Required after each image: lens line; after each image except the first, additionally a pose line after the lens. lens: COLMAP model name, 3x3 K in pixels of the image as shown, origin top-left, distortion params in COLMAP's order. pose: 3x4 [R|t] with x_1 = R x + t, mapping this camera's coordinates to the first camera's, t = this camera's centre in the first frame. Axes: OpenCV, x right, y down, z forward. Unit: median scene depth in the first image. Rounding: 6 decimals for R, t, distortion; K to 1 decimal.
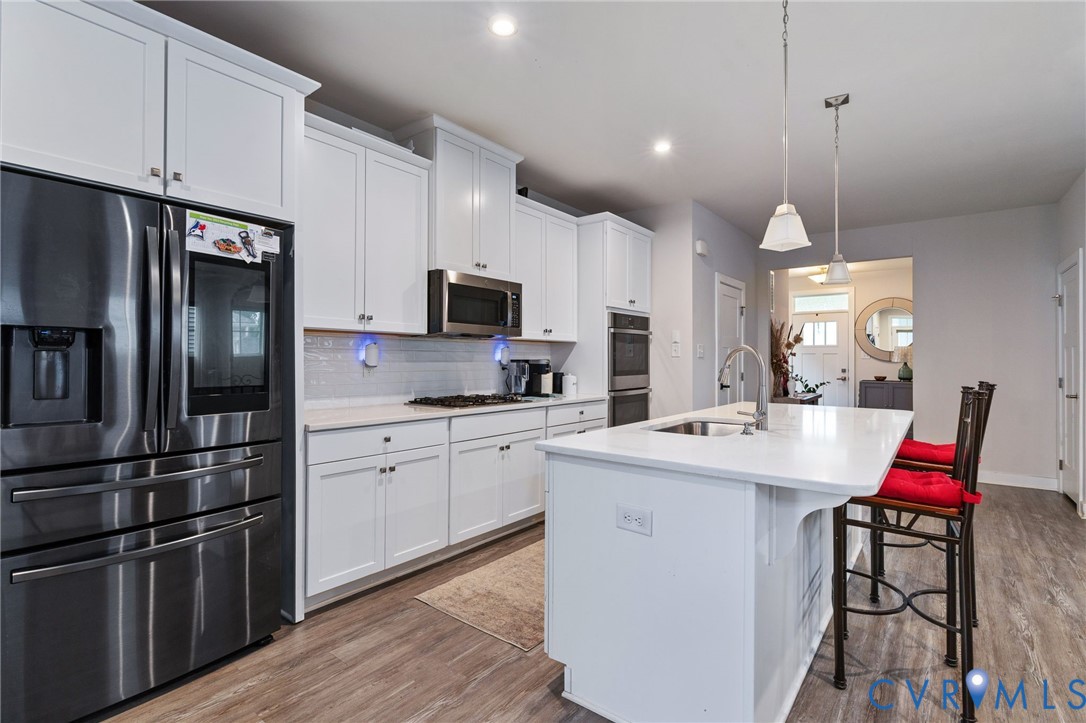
lens RADIAL K [[513.1, 0, 546.7], [0, 513.1, 358.6], [0, 0, 1]] dist [-0.000024, 0.000116]
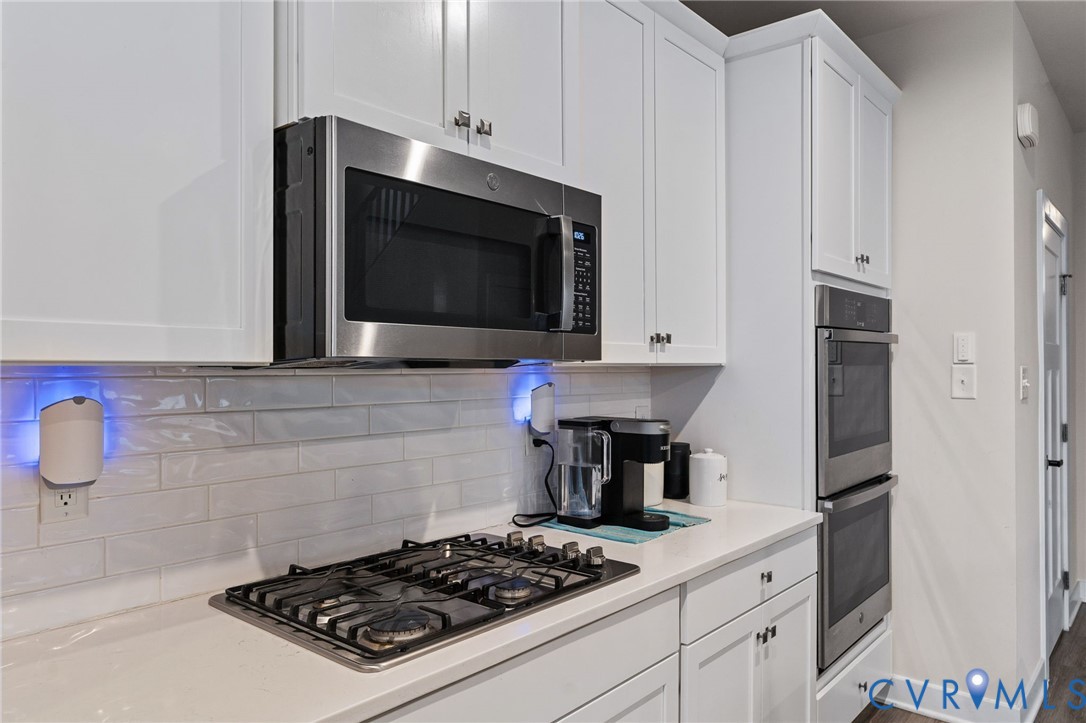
lens RADIAL K [[731.8, 0, 543.0], [0, 731.8, 363.8], [0, 0, 1]] dist [0.013074, -0.000217]
pose [[0.999159, -0.002526, -0.040926, -0.062695], [0.002627, 0.999994, 0.002414, -0.040035], [0.040920, -0.002519, 0.999159, 0.511764]]
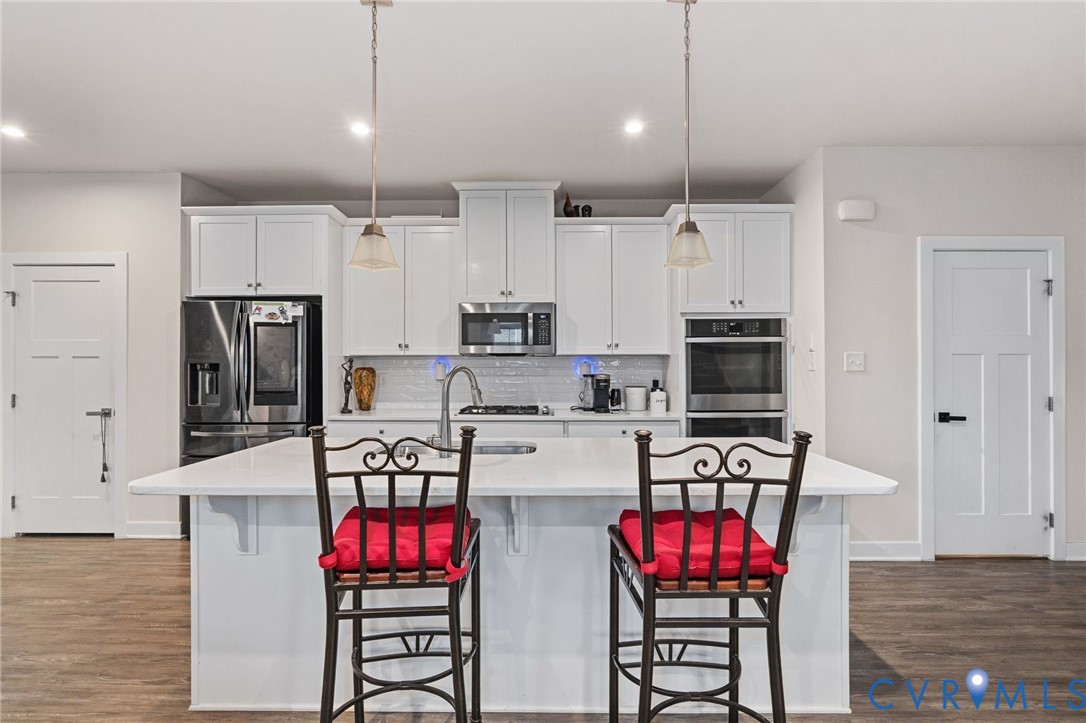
lens RADIAL K [[513.1, 0, 544.6], [0, 513.1, 366.7], [0, 0, 1]] dist [-0.000024, 0.000116]
pose [[0.613264, -0.007662, -0.789841, 0.726147], [0.007587, 0.999964, -0.003809, -0.010478], [0.789842, -0.003657, 0.613300, 0.316005]]
